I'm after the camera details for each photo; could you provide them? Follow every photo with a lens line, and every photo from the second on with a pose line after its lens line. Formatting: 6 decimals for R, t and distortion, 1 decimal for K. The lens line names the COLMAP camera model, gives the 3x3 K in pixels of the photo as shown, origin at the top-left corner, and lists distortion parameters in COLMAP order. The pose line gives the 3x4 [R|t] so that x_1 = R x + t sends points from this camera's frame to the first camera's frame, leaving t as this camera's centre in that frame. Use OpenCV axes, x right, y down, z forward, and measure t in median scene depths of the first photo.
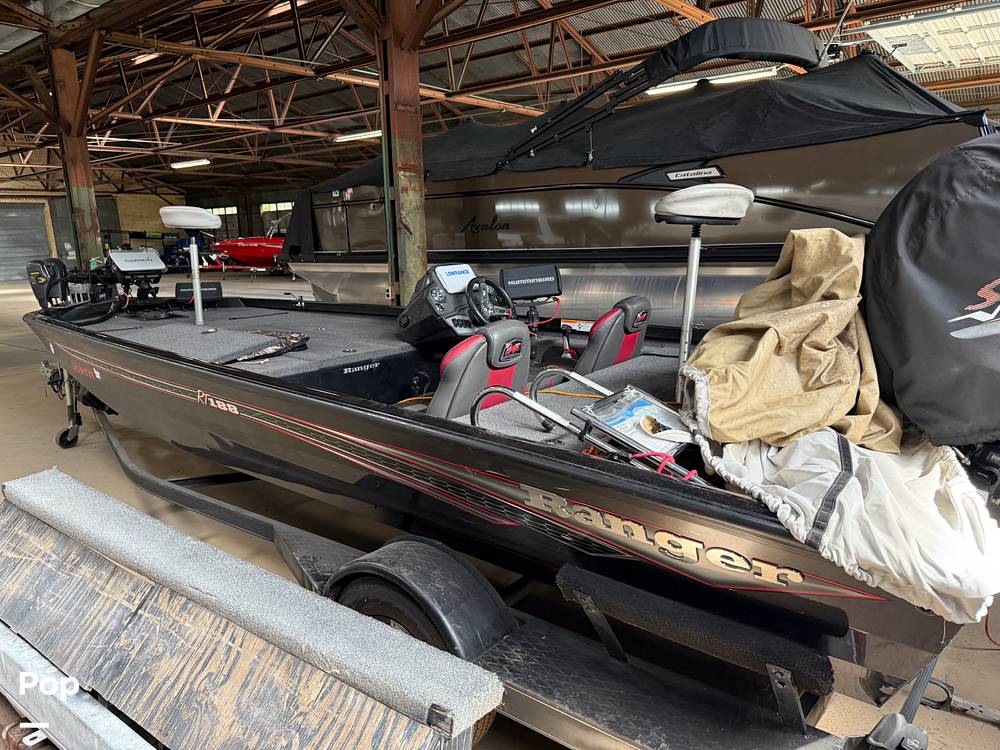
lens RADIAL K [[707.0, 0, 500.0], [0, 707.0, 375.0], [0, 0, 1]] dist [0.102818, -0.113741]
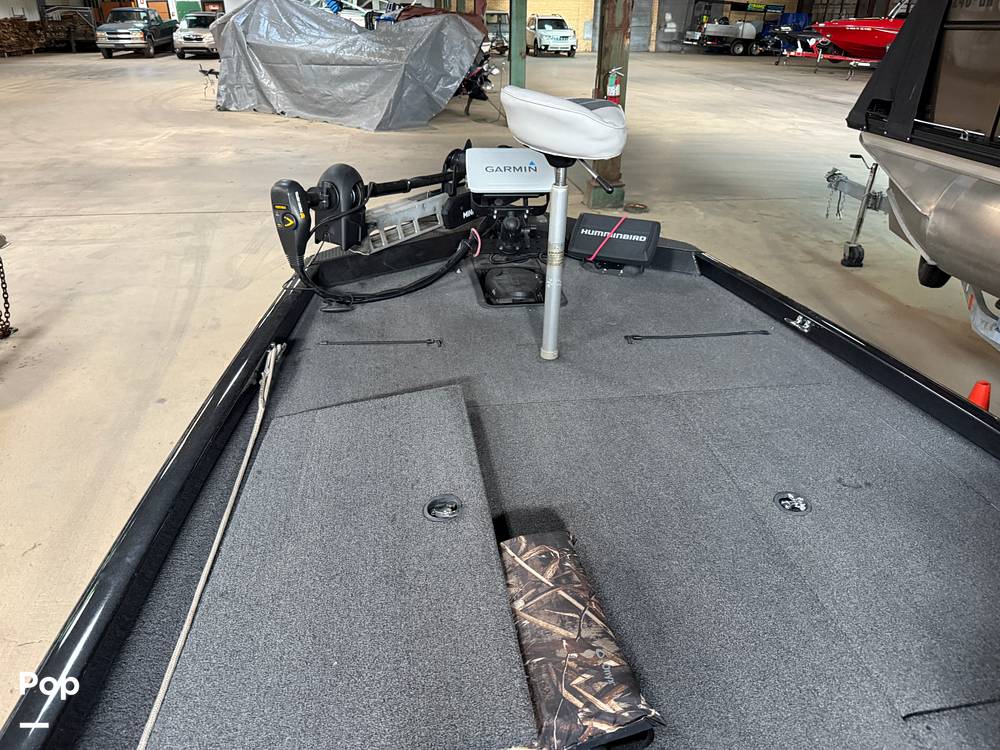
lens RADIAL K [[734.2, 0, 500.0], [0, 734.2, 375.0], [0, 0, 1]] dist [0.004488, -0.005614]
pose [[0.722966, 0.348780, -0.596383, -0.097321], [-0.170740, 0.926640, 0.334943, -0.127046], [0.669453, -0.140326, 0.729480, 0.389932]]
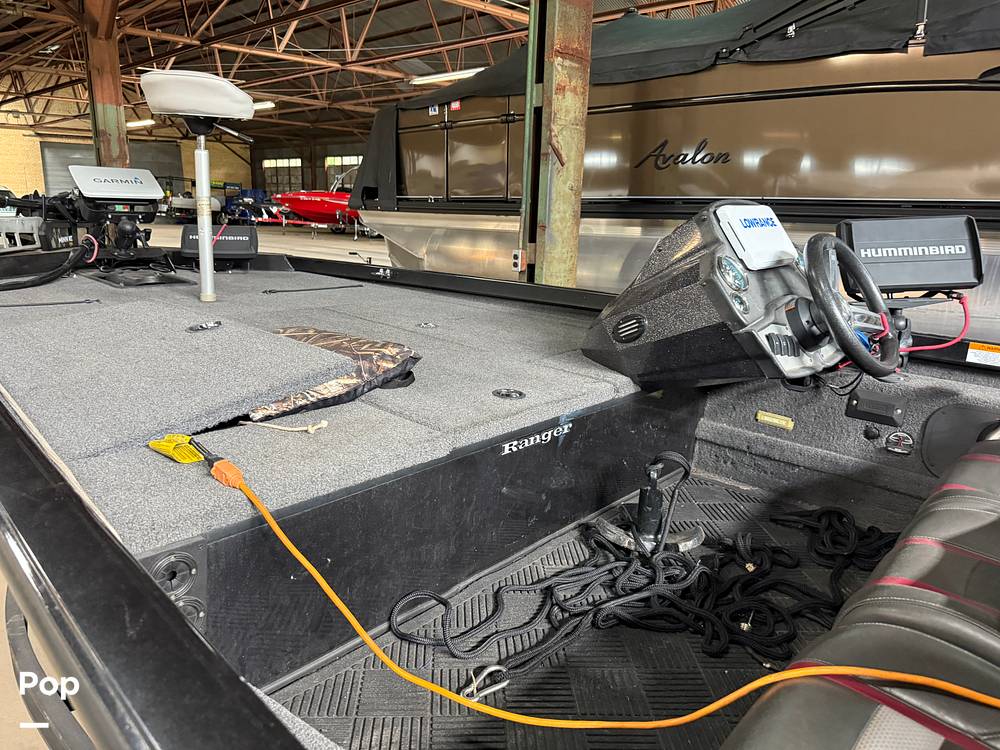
lens RADIAL K [[707.0, 0, 500.0], [0, 707.0, 375.0], [0, 0, 1]] dist [0.102818, -0.113741]
pose [[0.995385, 0.067464, -0.068251, -0.094804], [-0.064569, 0.996953, 0.043772, -0.031882], [0.070996, -0.039163, 0.996708, 0.286063]]
